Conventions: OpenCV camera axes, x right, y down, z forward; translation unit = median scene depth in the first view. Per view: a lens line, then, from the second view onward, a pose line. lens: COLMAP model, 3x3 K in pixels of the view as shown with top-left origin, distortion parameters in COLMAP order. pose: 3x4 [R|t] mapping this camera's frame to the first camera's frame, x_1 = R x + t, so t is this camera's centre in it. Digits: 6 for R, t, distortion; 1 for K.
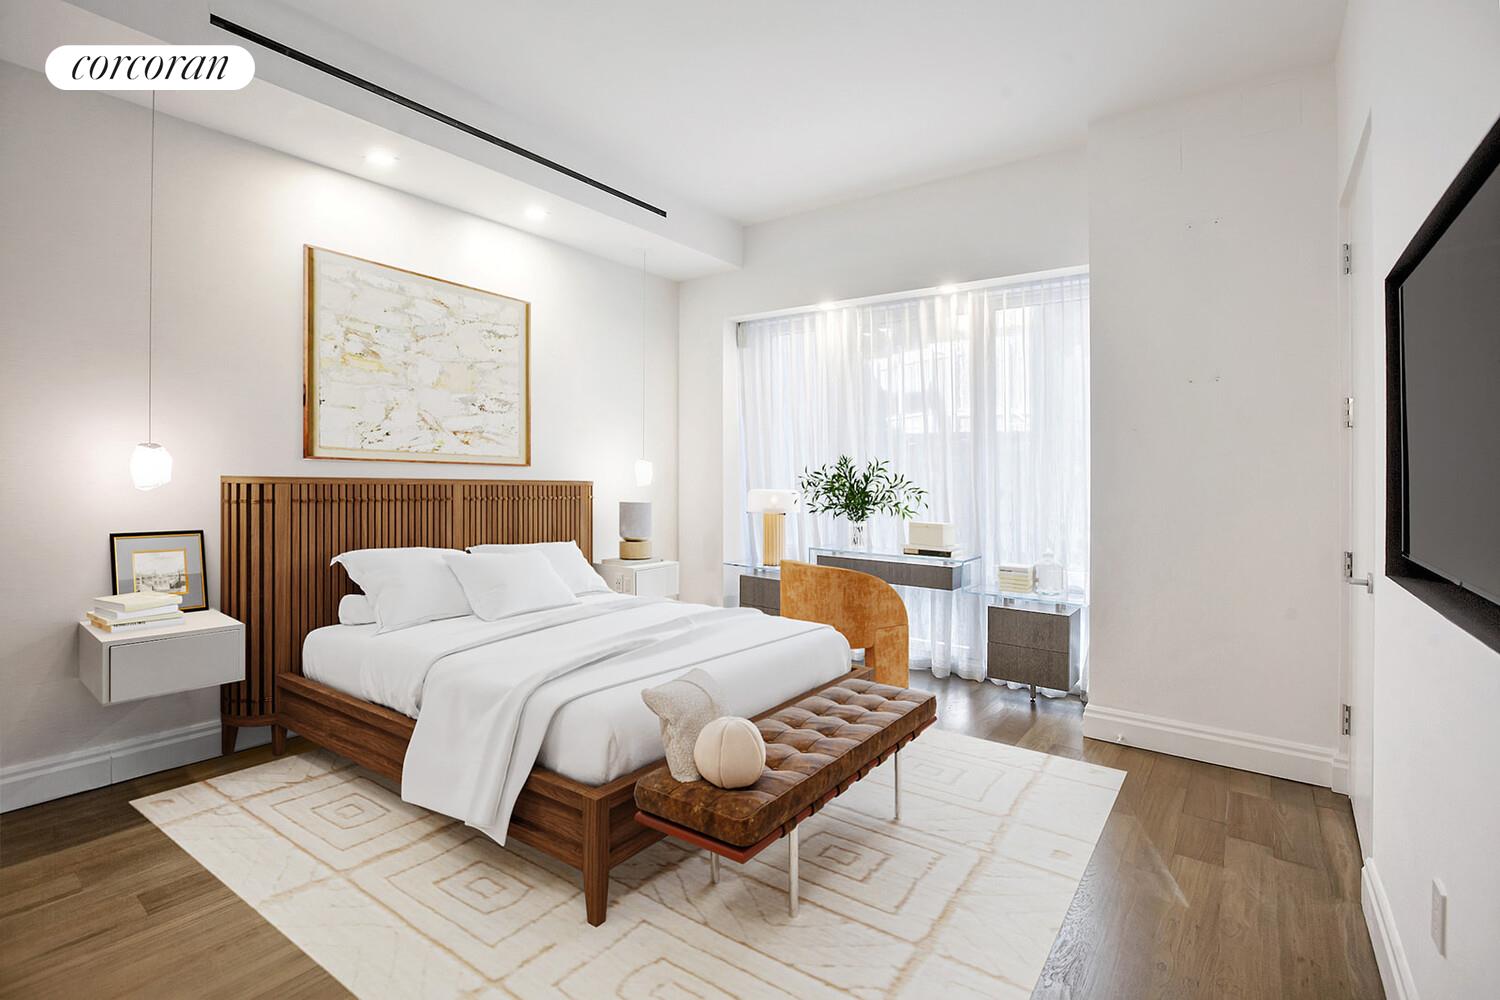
lens RADIAL K [[700.0, 0, 749.0], [0, 700.0, 484.5], [0, 0, 1]] dist [-0.000366, -0.000125]
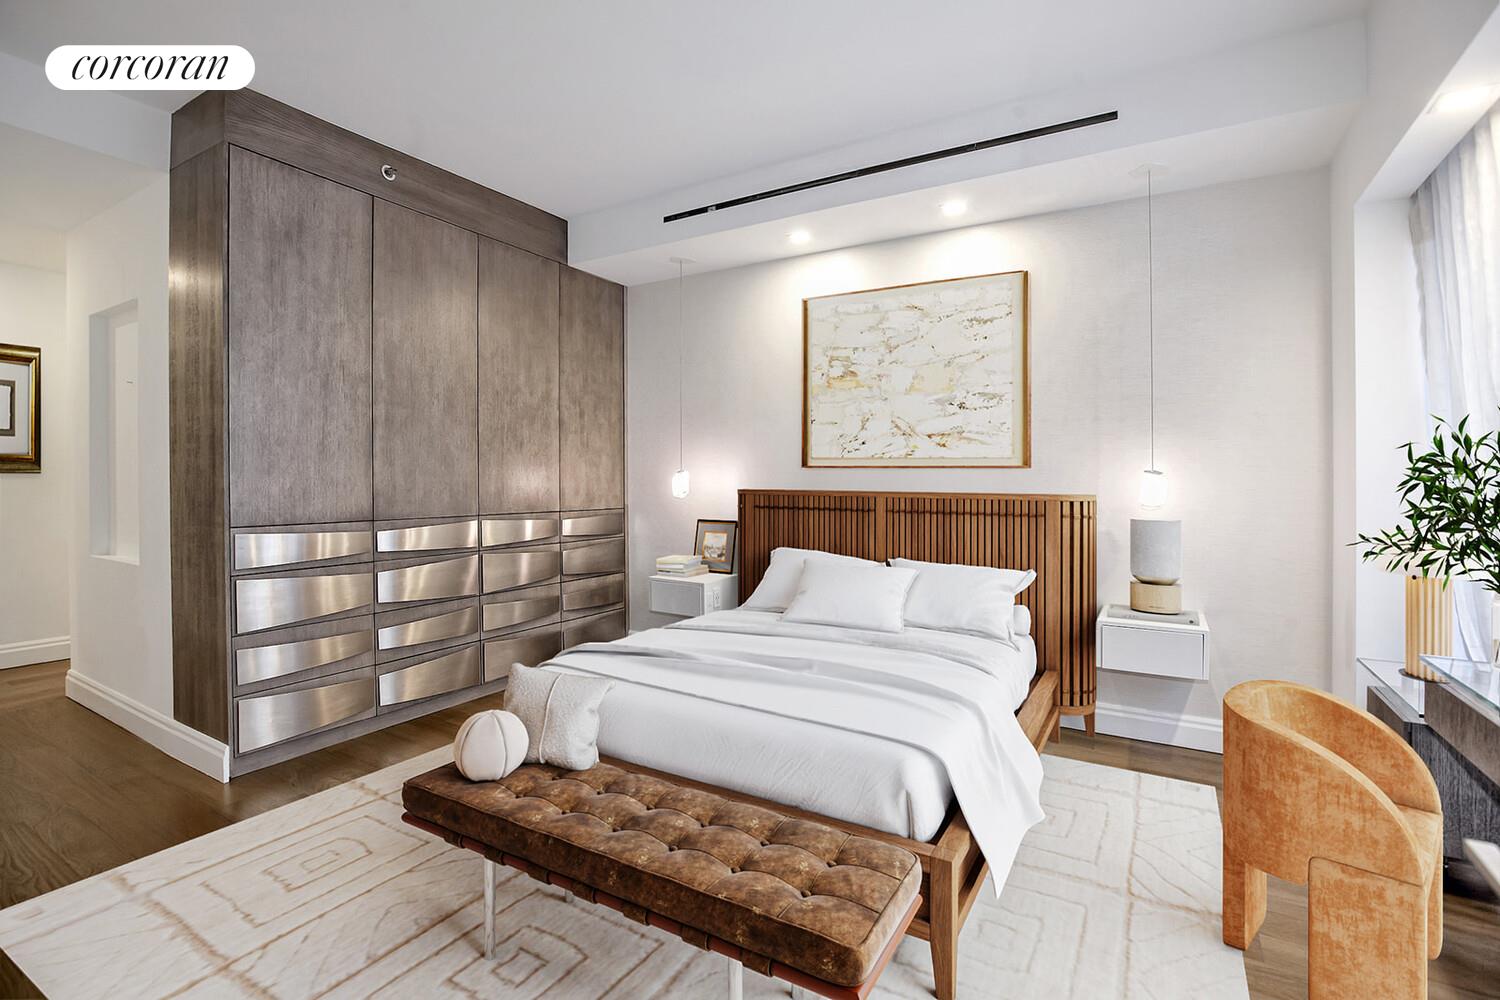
lens RADIAL K [[700.0, 0, 749.0], [0, 700.0, 484.5], [0, 0, 1]] dist [-0.000366, -0.000125]
pose [[0.093245, -0.001896, -0.995641, 0.541672], [-0.006317, 0.999977, -0.002496, -0.002828], [0.995623, 0.006522, 0.093231, 0.685801]]
